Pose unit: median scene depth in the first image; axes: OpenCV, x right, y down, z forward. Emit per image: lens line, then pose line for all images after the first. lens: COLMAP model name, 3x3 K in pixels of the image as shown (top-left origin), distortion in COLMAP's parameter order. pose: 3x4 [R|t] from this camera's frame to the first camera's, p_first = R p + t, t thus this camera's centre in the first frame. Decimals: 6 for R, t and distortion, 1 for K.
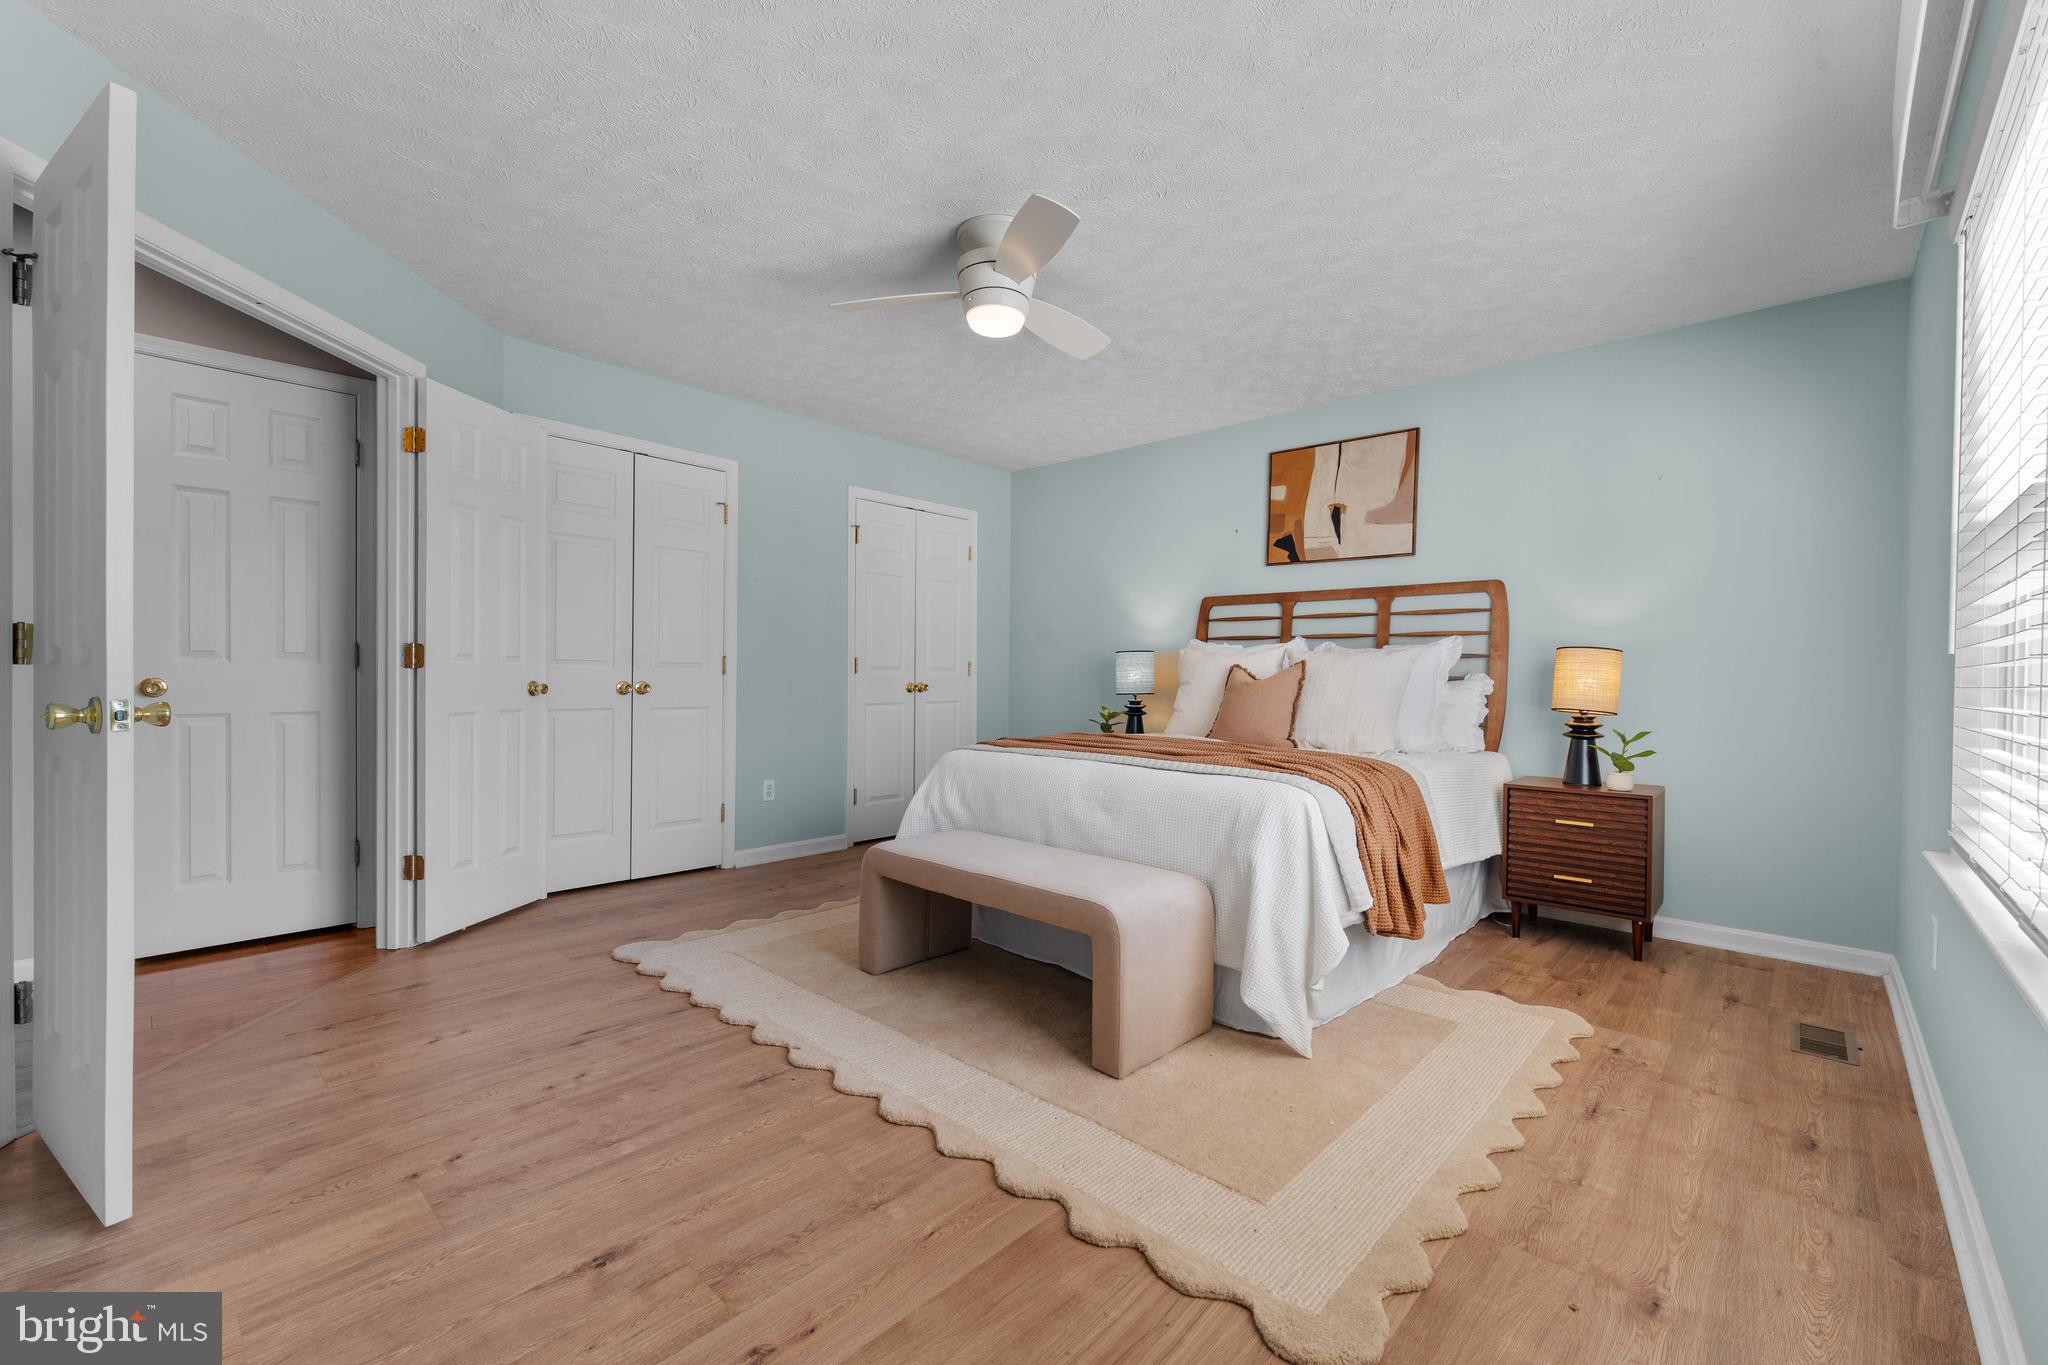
lens RADIAL K [[839.1, 0, 1024.6], [0, 839.1, 681.6], [0, 0, 1]] dist [0.003116, -0.000136]
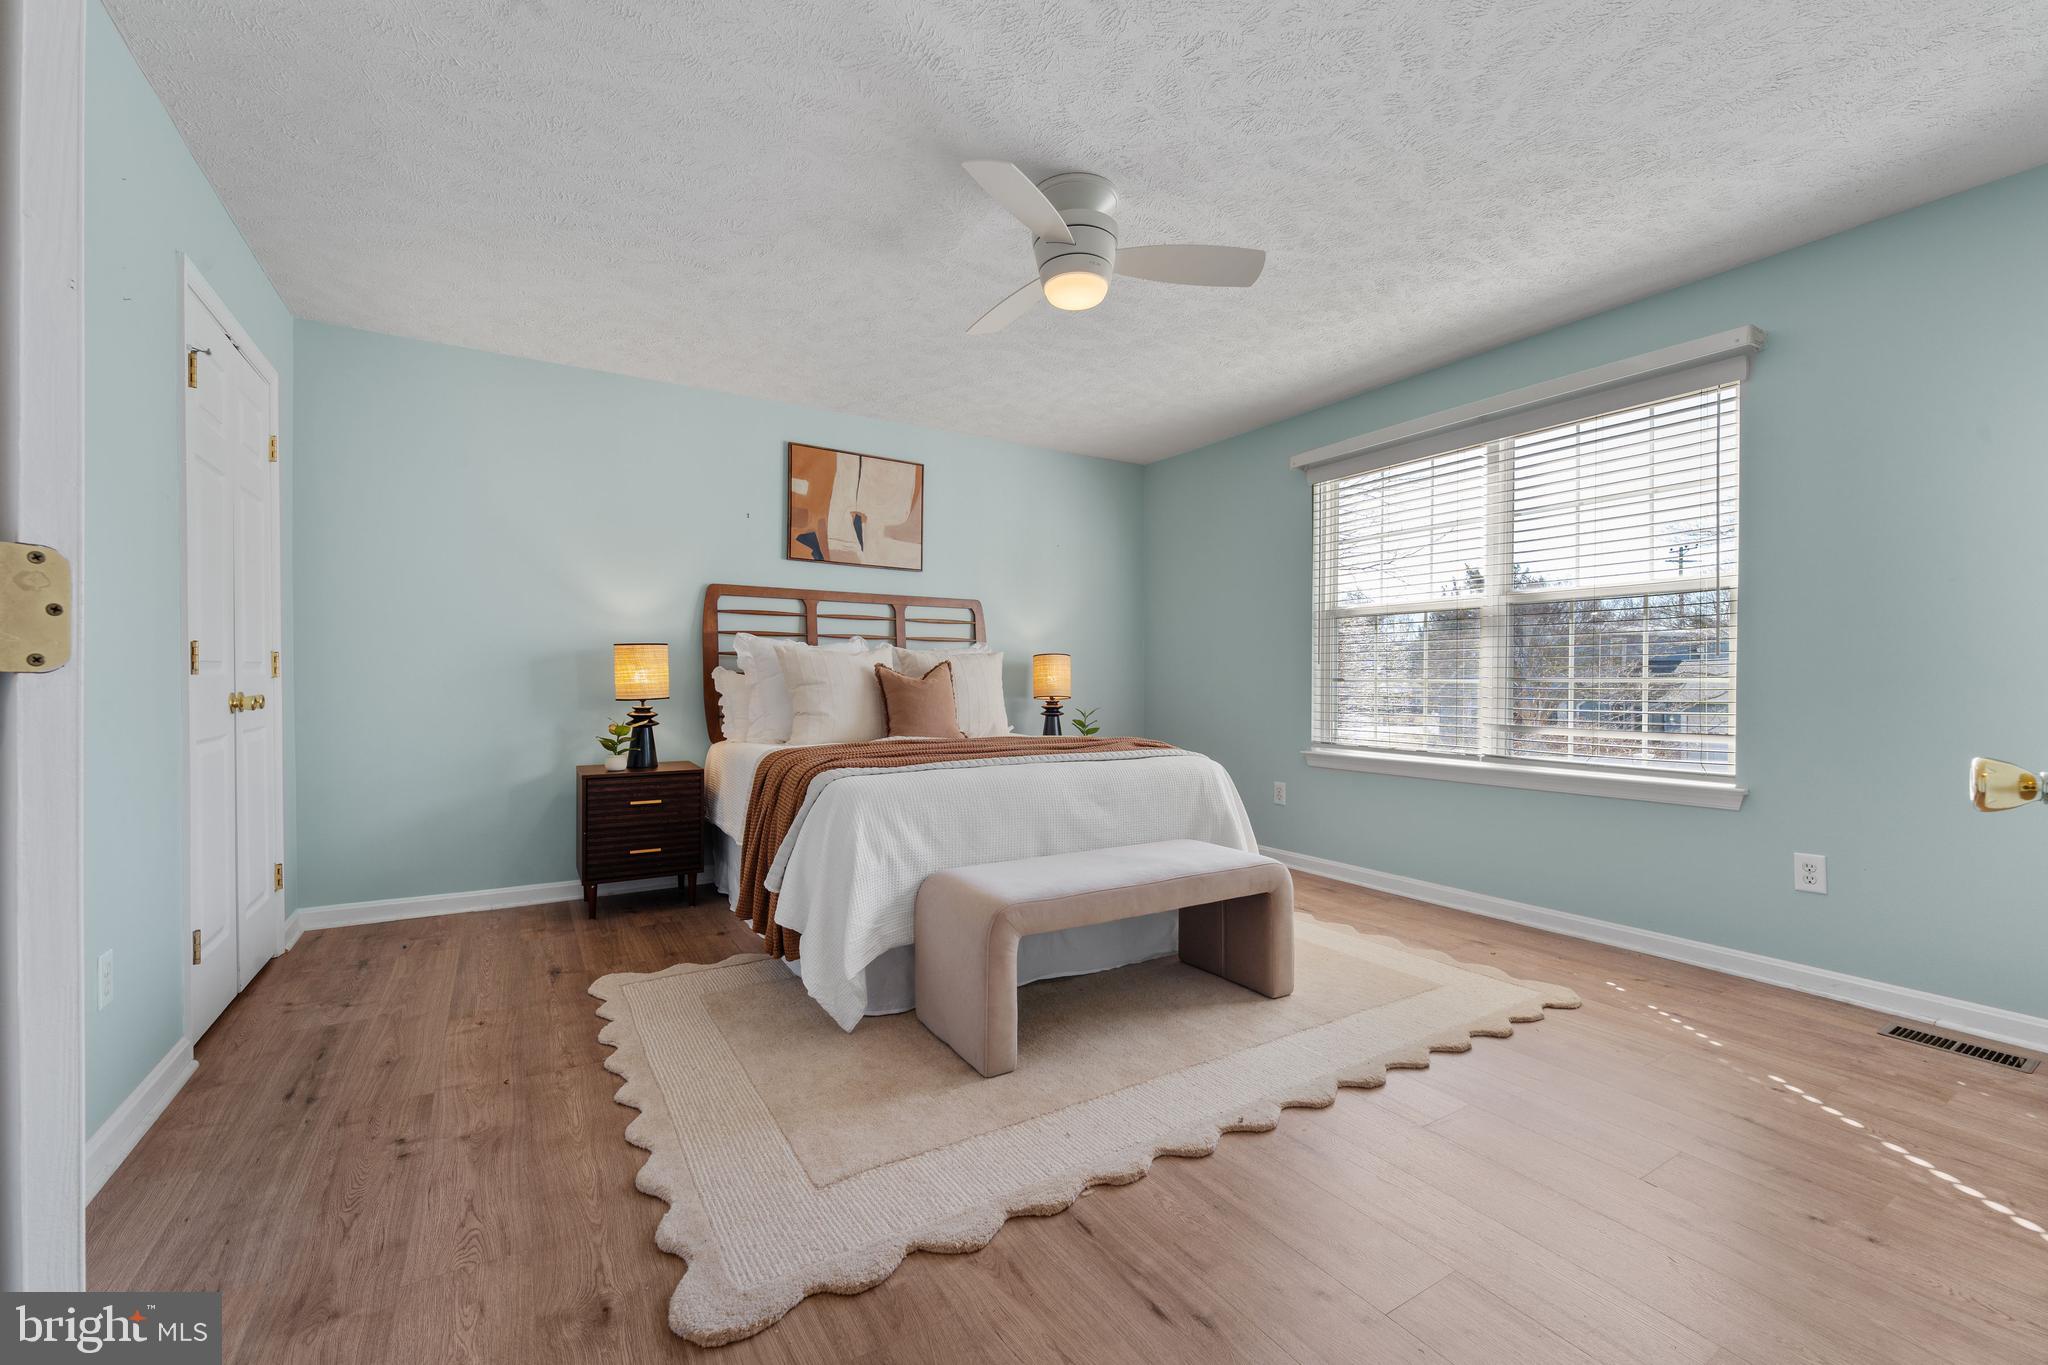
lens RADIAL K [[839.1, 0, 1025.6], [0, 839.1, 679.6], [0, 0, 1]] dist [0.003116, -0.000136]
pose [[0.268135, -0.014063, 0.963279, -0.586840], [0.005988, 0.999898, 0.012931, -0.012063], [-0.963363, 0.002300, 0.268192, 0.501517]]
